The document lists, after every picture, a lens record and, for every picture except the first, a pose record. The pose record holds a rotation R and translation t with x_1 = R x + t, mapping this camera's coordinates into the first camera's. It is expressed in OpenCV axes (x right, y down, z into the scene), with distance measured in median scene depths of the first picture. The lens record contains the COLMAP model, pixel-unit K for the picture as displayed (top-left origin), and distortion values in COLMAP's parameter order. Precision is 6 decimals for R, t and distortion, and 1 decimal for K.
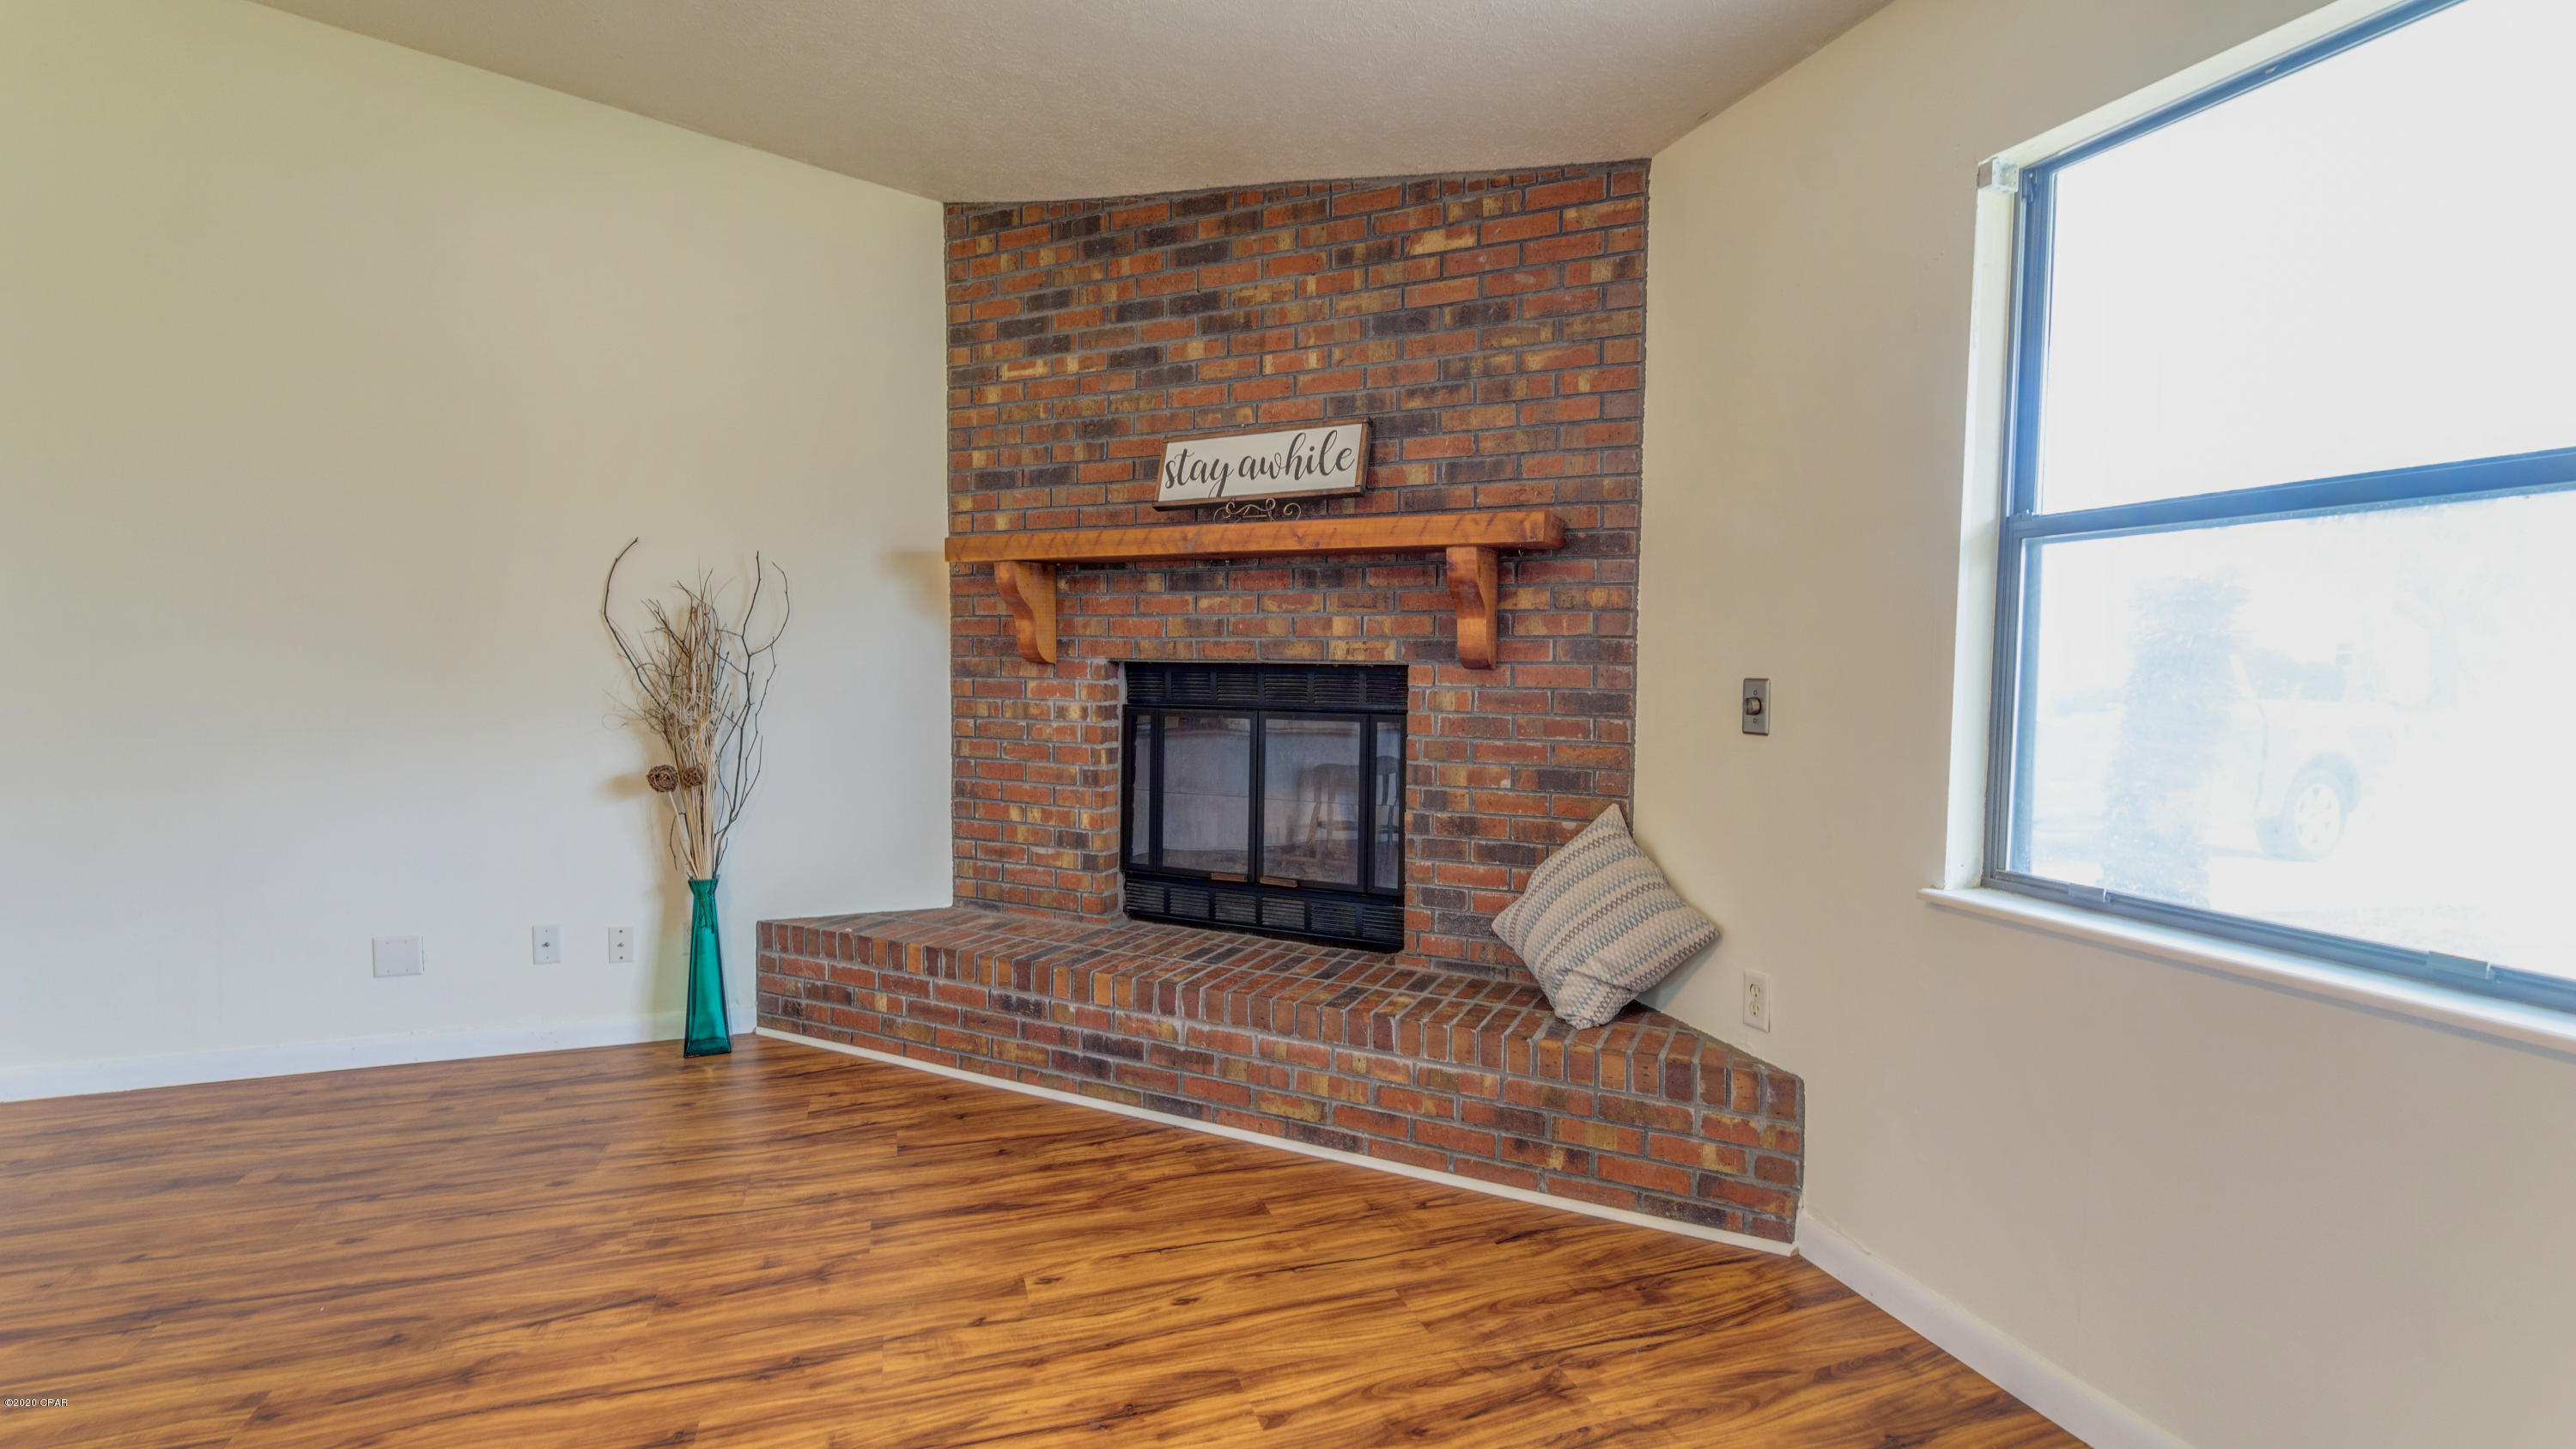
lens RADIAL K [[1110.3, 0, 1139.2], [0, 1110.3, 730.7], [0, 0, 1]] dist [-0.002530, 0.000692]
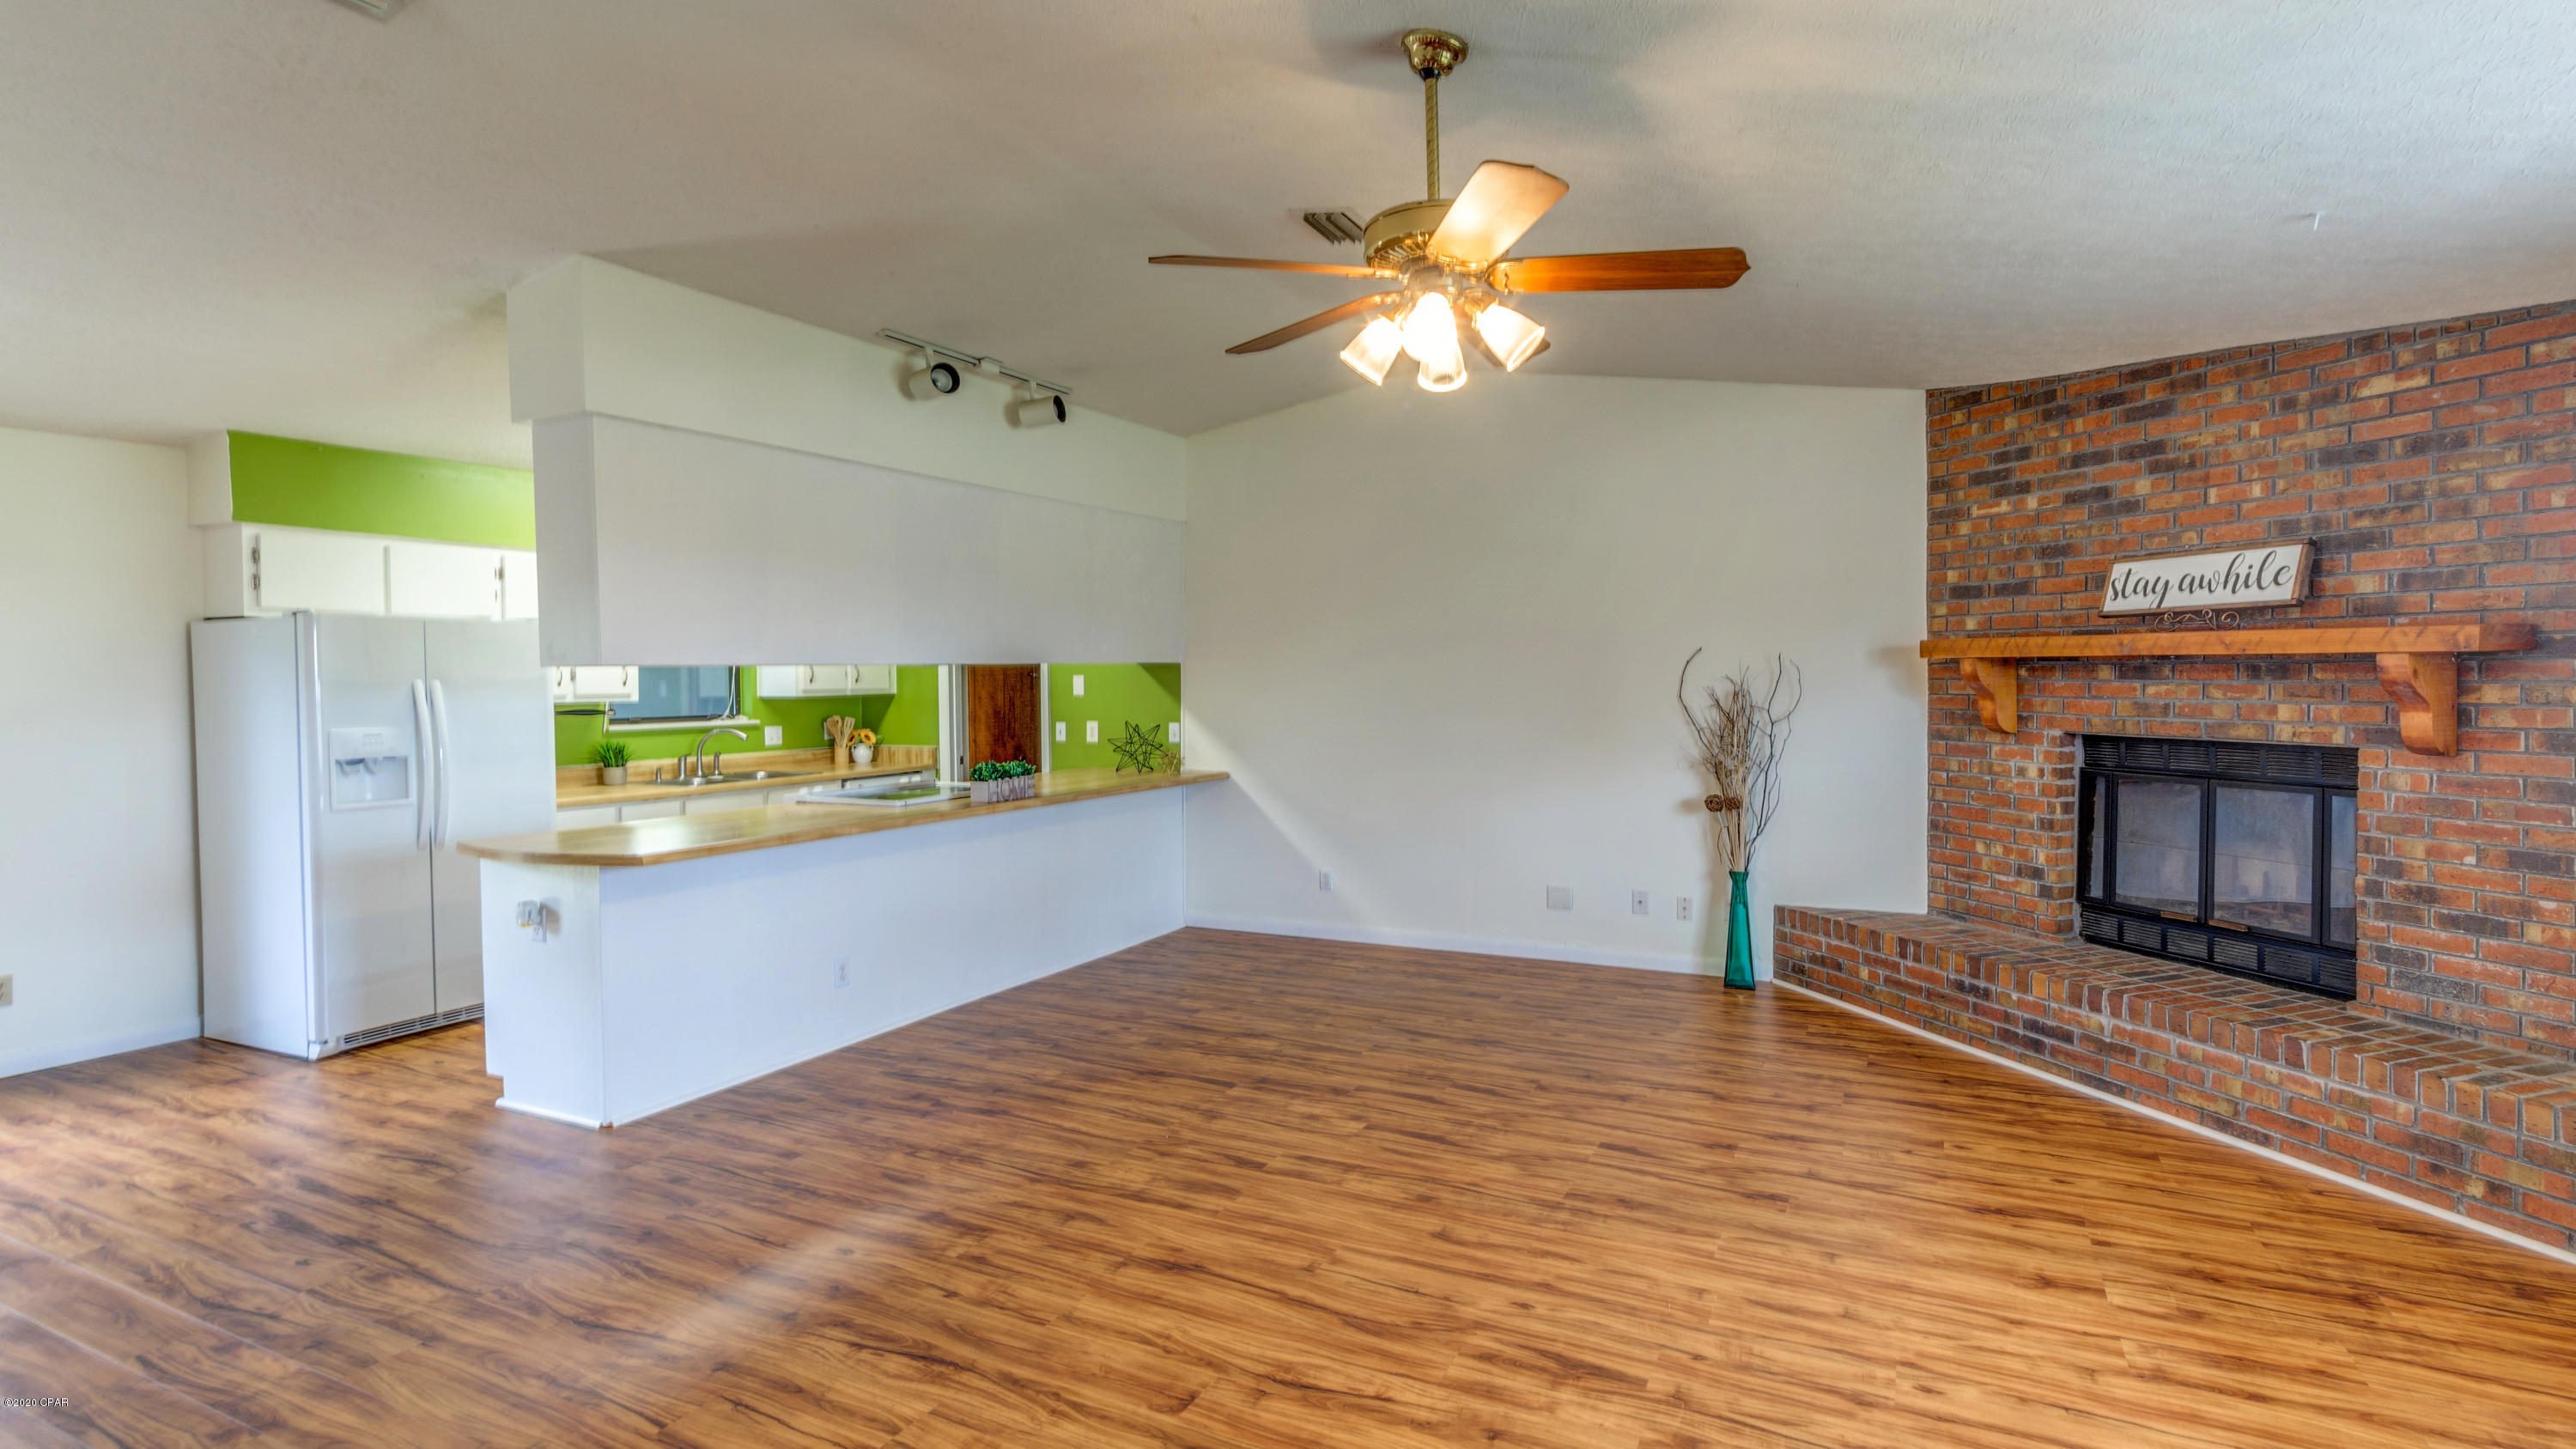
lens RADIAL K [[1054.1, 0, 1340.1], [0, 1054.1, 707.3], [0, 0, 1]] dist [-0.002339, 0.001462]
pose [[0.747177, 0.004692, -0.664609, 0.176611], [-0.029849, 0.999203, -0.026503, -0.040782], [0.663955, 0.039640, 0.746721, -0.506595]]
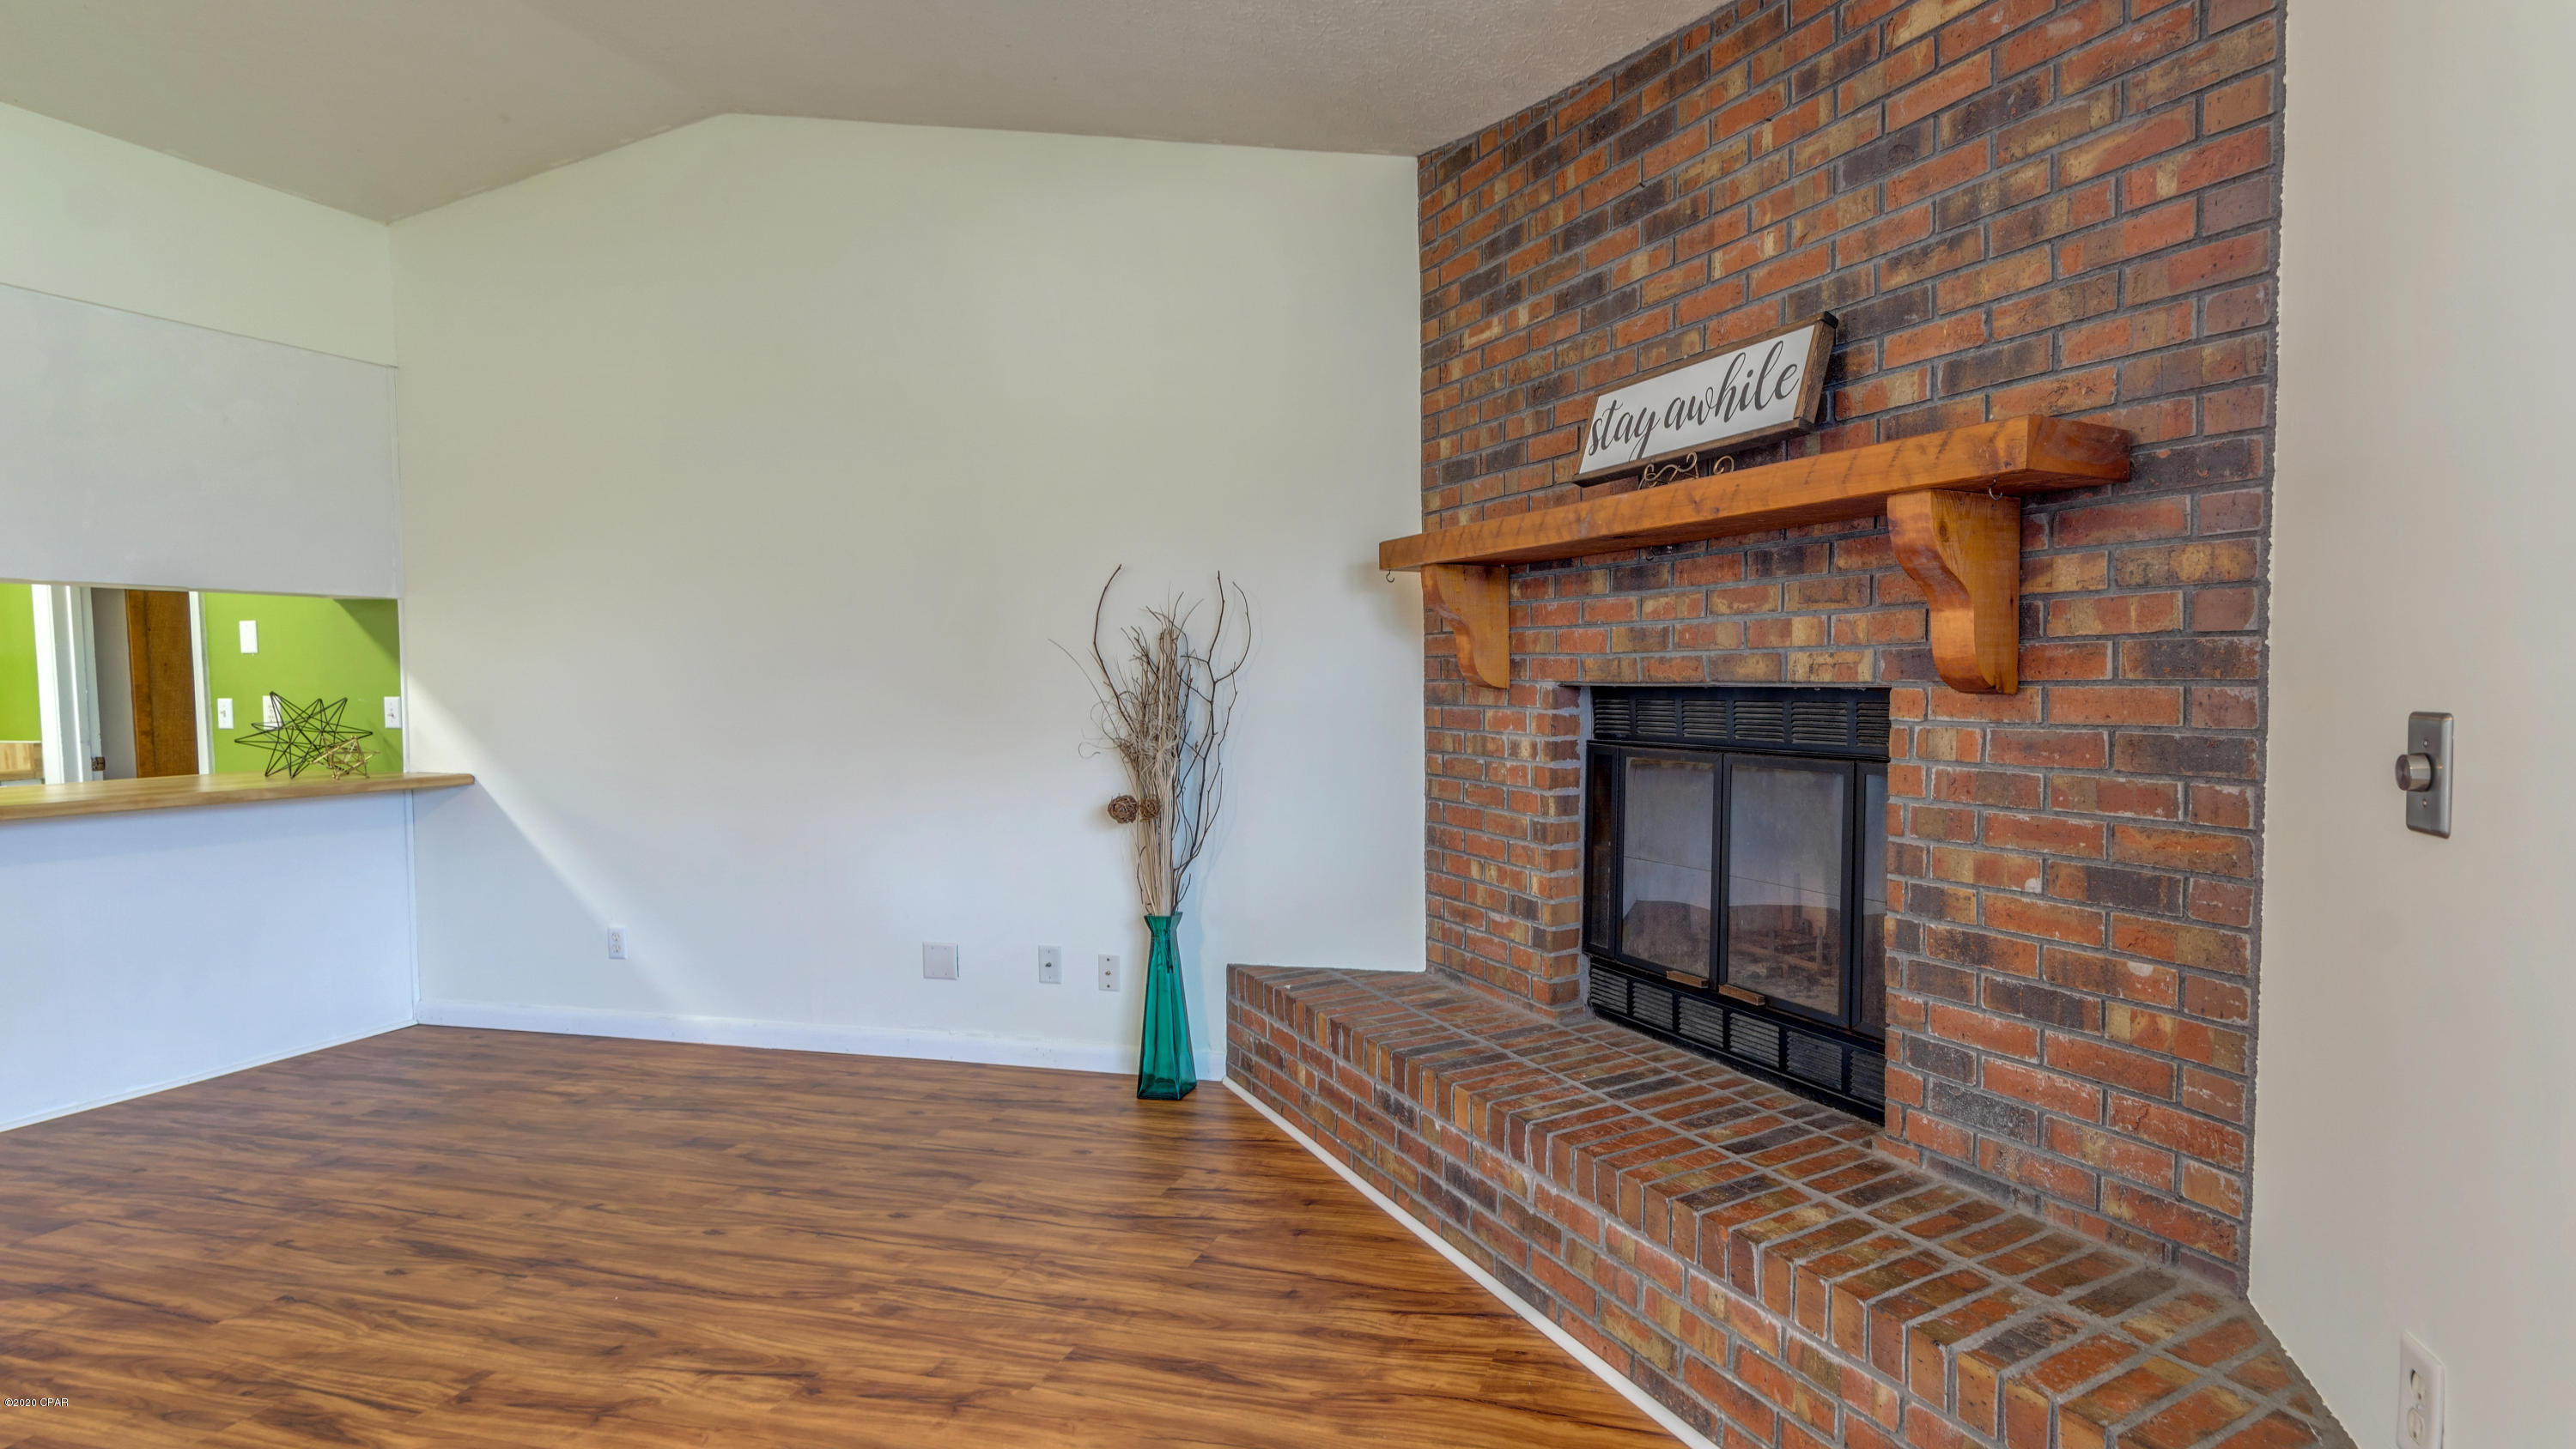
lens RADIAL K [[1129.3, 0, 1422.1], [0, 1129.3, 745.2], [0, 0, 1]] dist [0.003006, -0.005021]
pose [[0.871966, 0.017505, -0.489254, 0.322381], [-0.022454, 0.999739, -0.004250, -0.016795], [0.489052, 0.014692, 0.872131, 0.294108]]
